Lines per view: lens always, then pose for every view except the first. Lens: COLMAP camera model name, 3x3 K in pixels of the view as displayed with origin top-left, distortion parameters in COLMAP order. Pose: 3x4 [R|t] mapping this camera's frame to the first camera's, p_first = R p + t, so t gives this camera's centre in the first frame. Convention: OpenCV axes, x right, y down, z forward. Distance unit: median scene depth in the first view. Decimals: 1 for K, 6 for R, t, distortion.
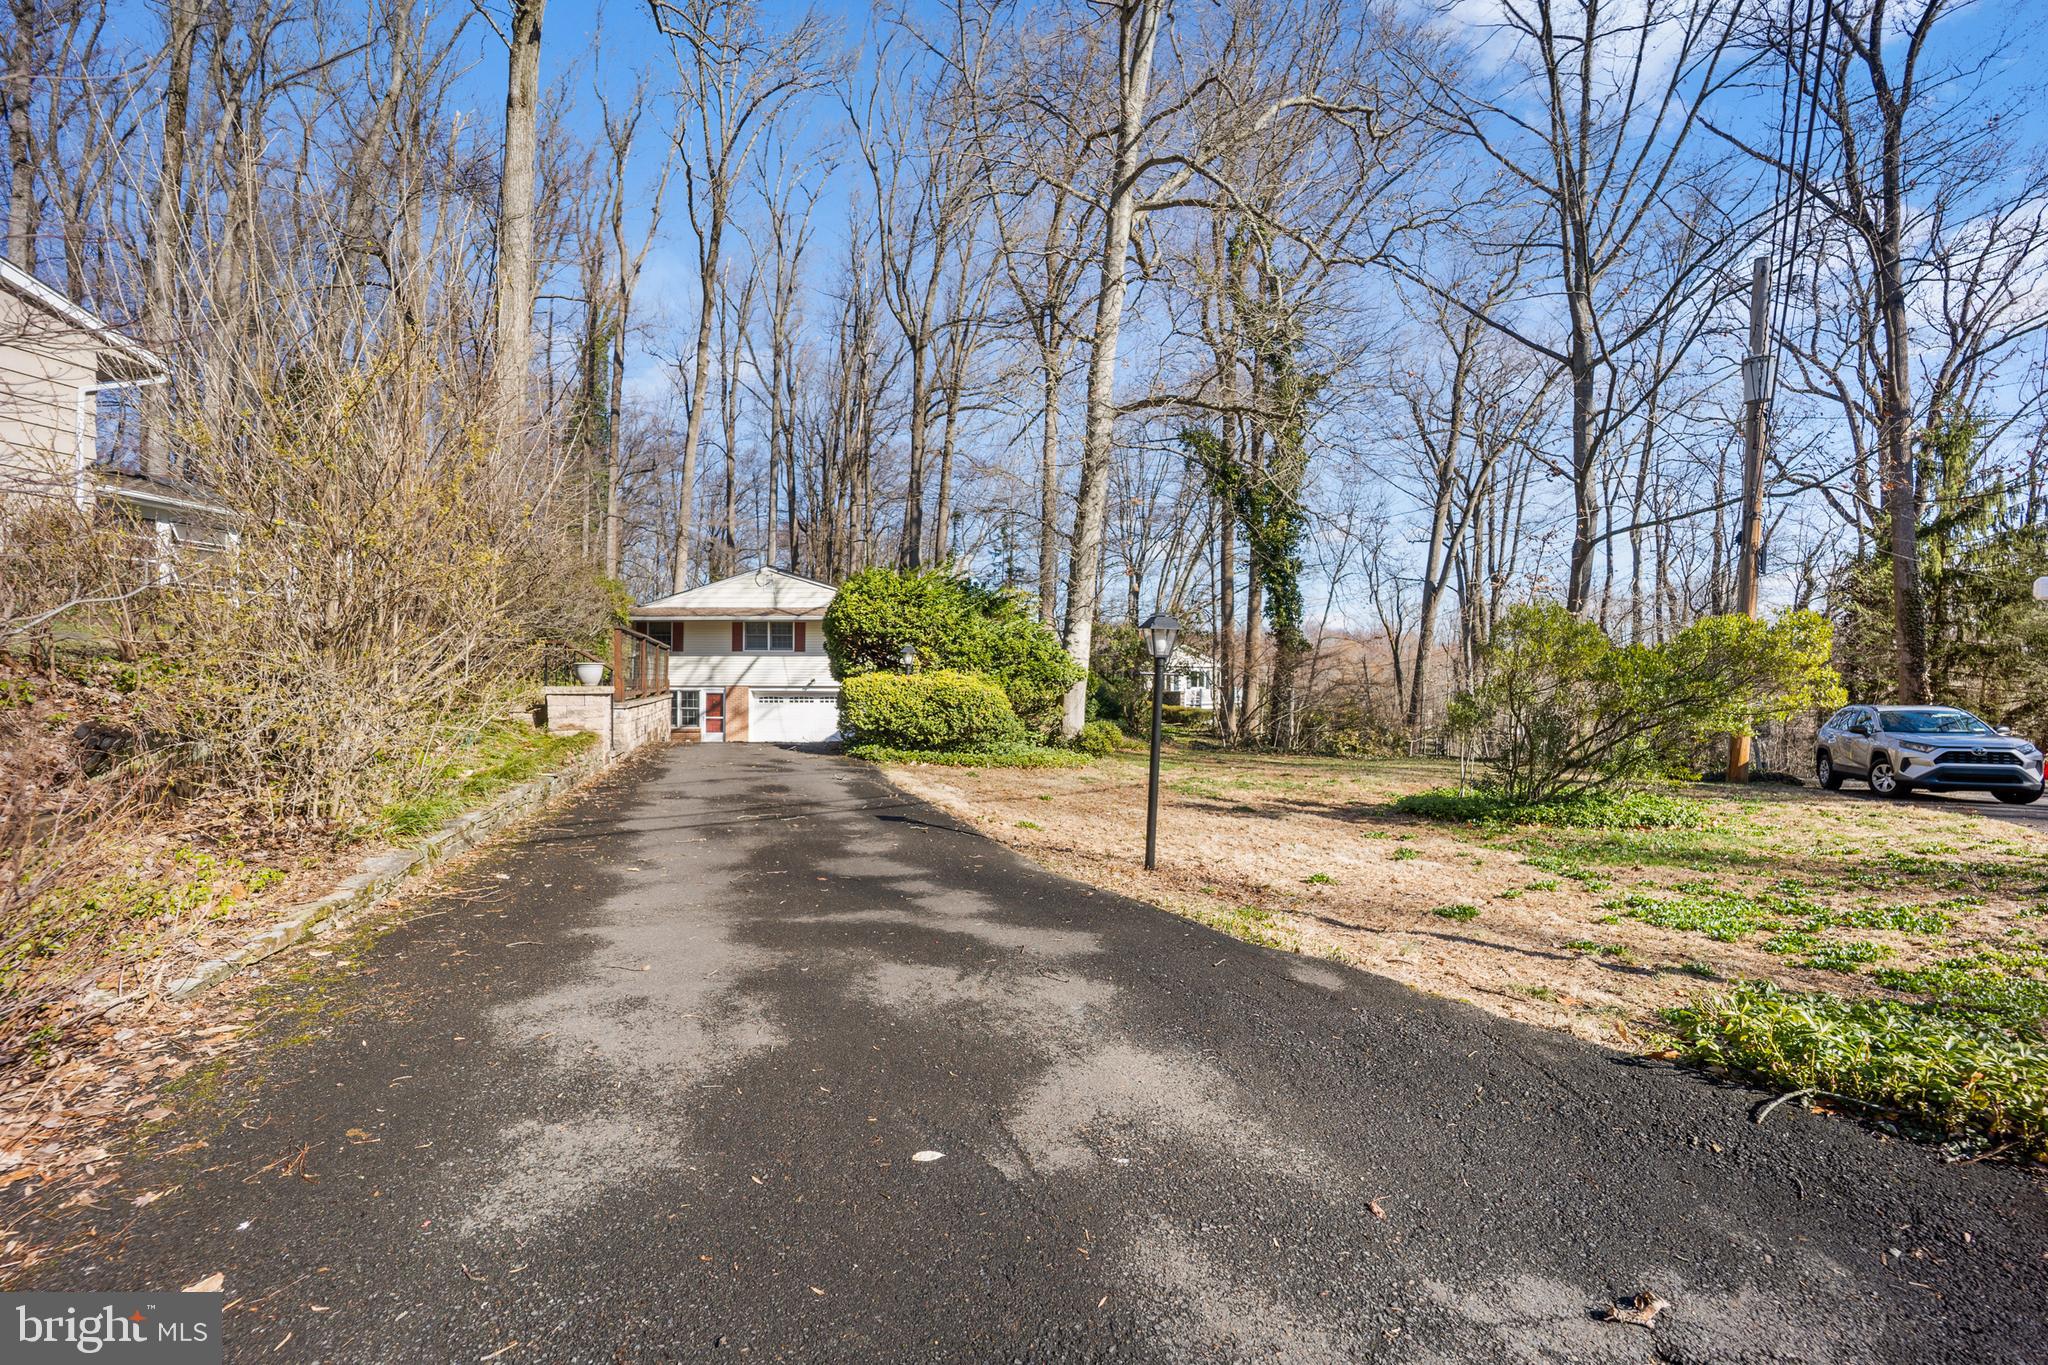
lens RADIAL K [[841.8, 0, 1027.9], [0, 841.8, 686.6], [0, 0, 1]] dist [-0.002114, -0.000371]
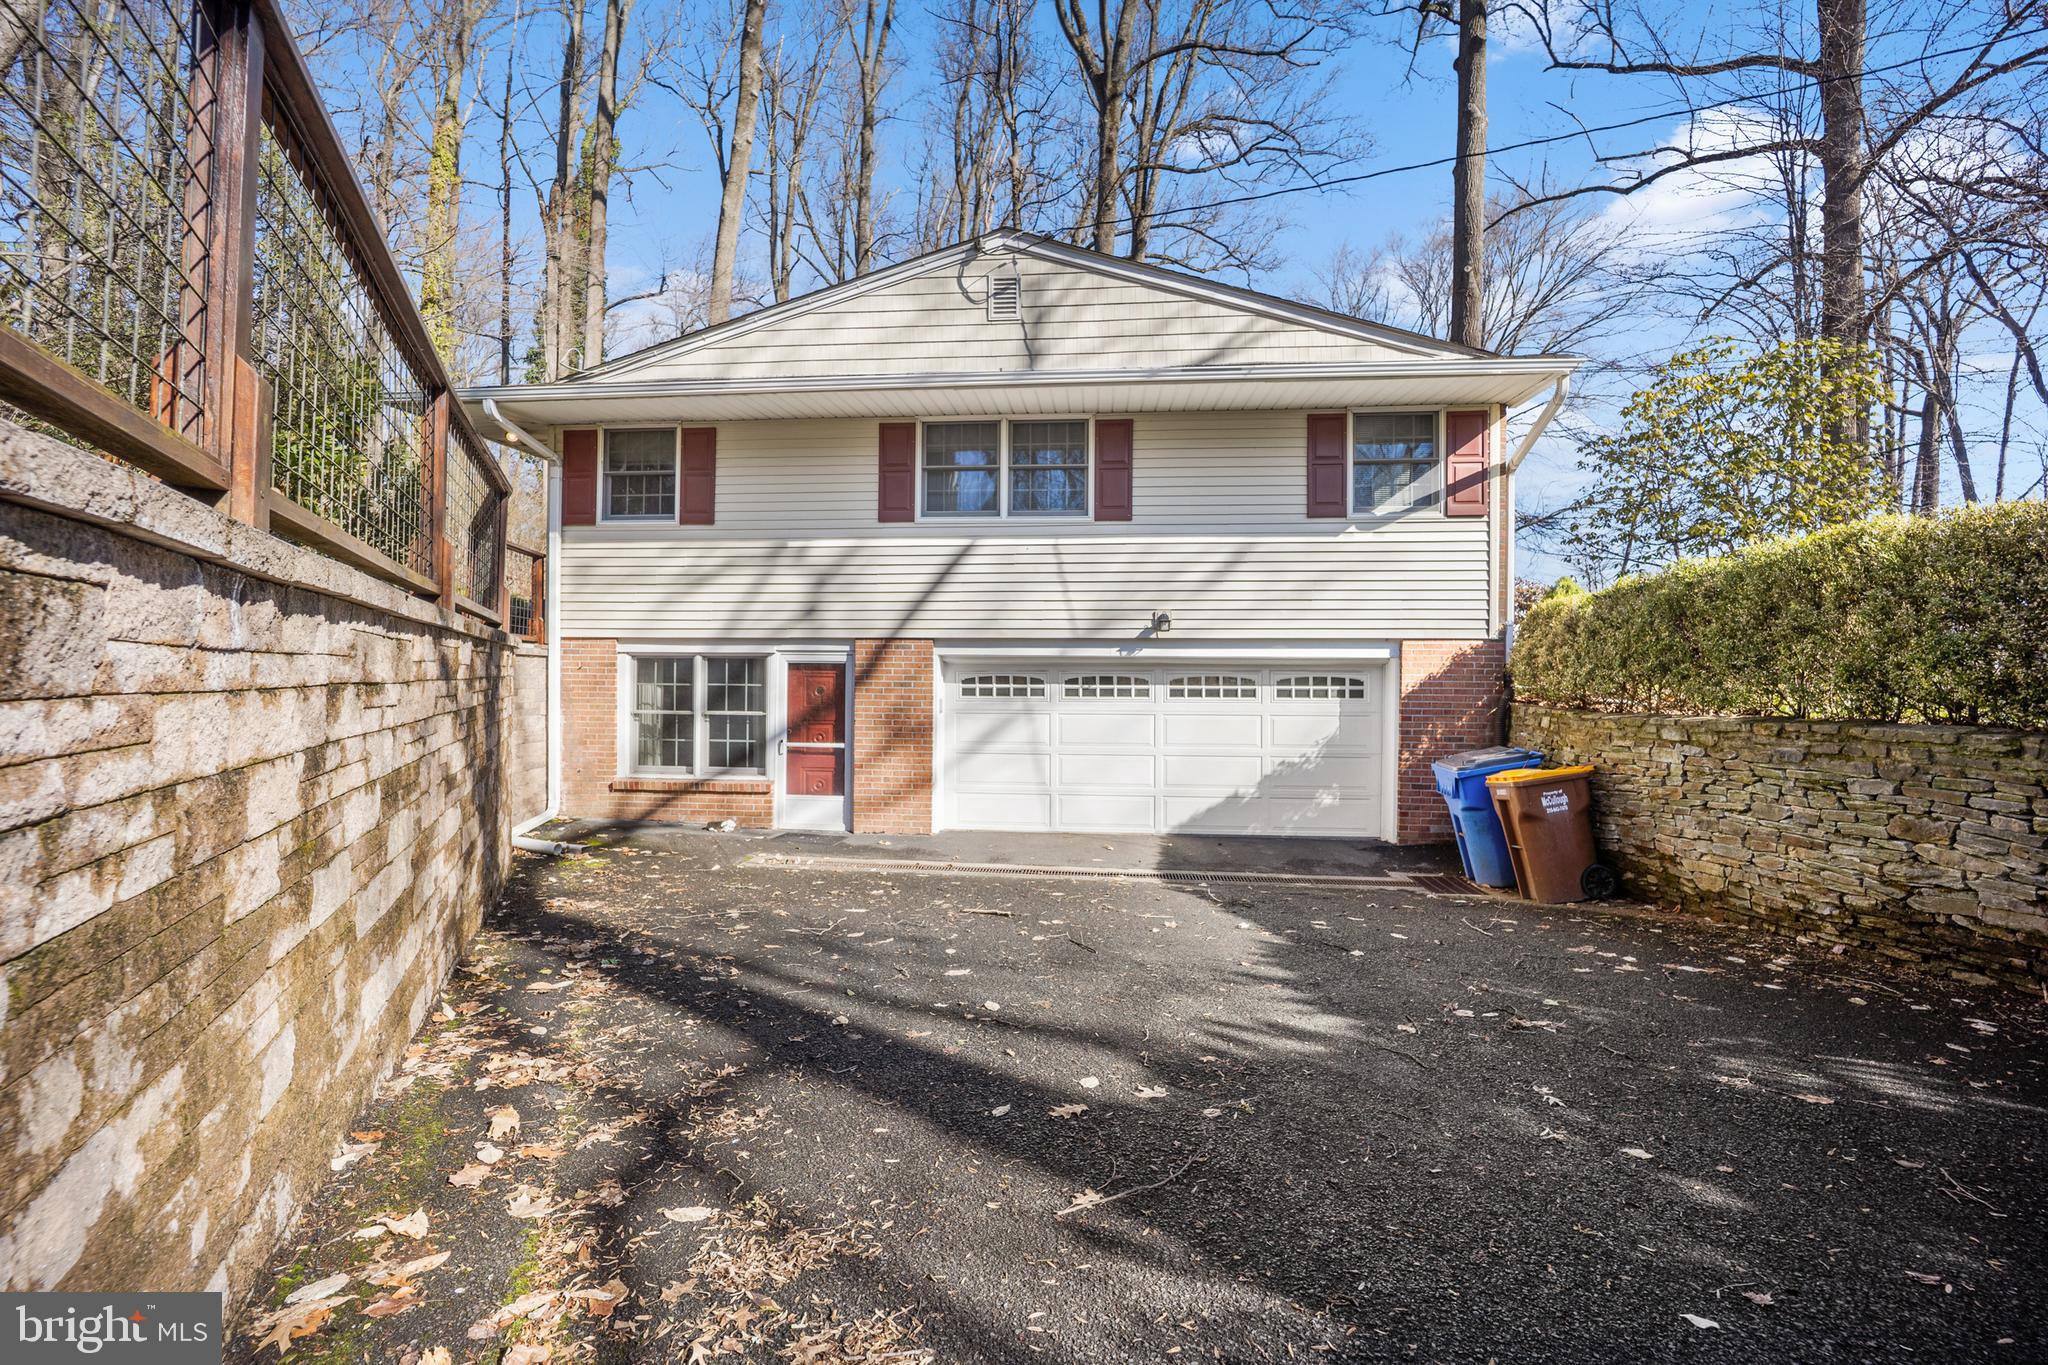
lens RADIAL K [[841.8, 0, 1020.5], [0, 841.8, 682.4], [0, 0, 1]] dist [-0.002114, -0.000371]
pose [[0.999517, 0.002170, -0.030990, -0.292343], [-0.002370, 0.999977, -0.006401, 0.015970], [0.030976, 0.006472, 0.999499, 0.706948]]
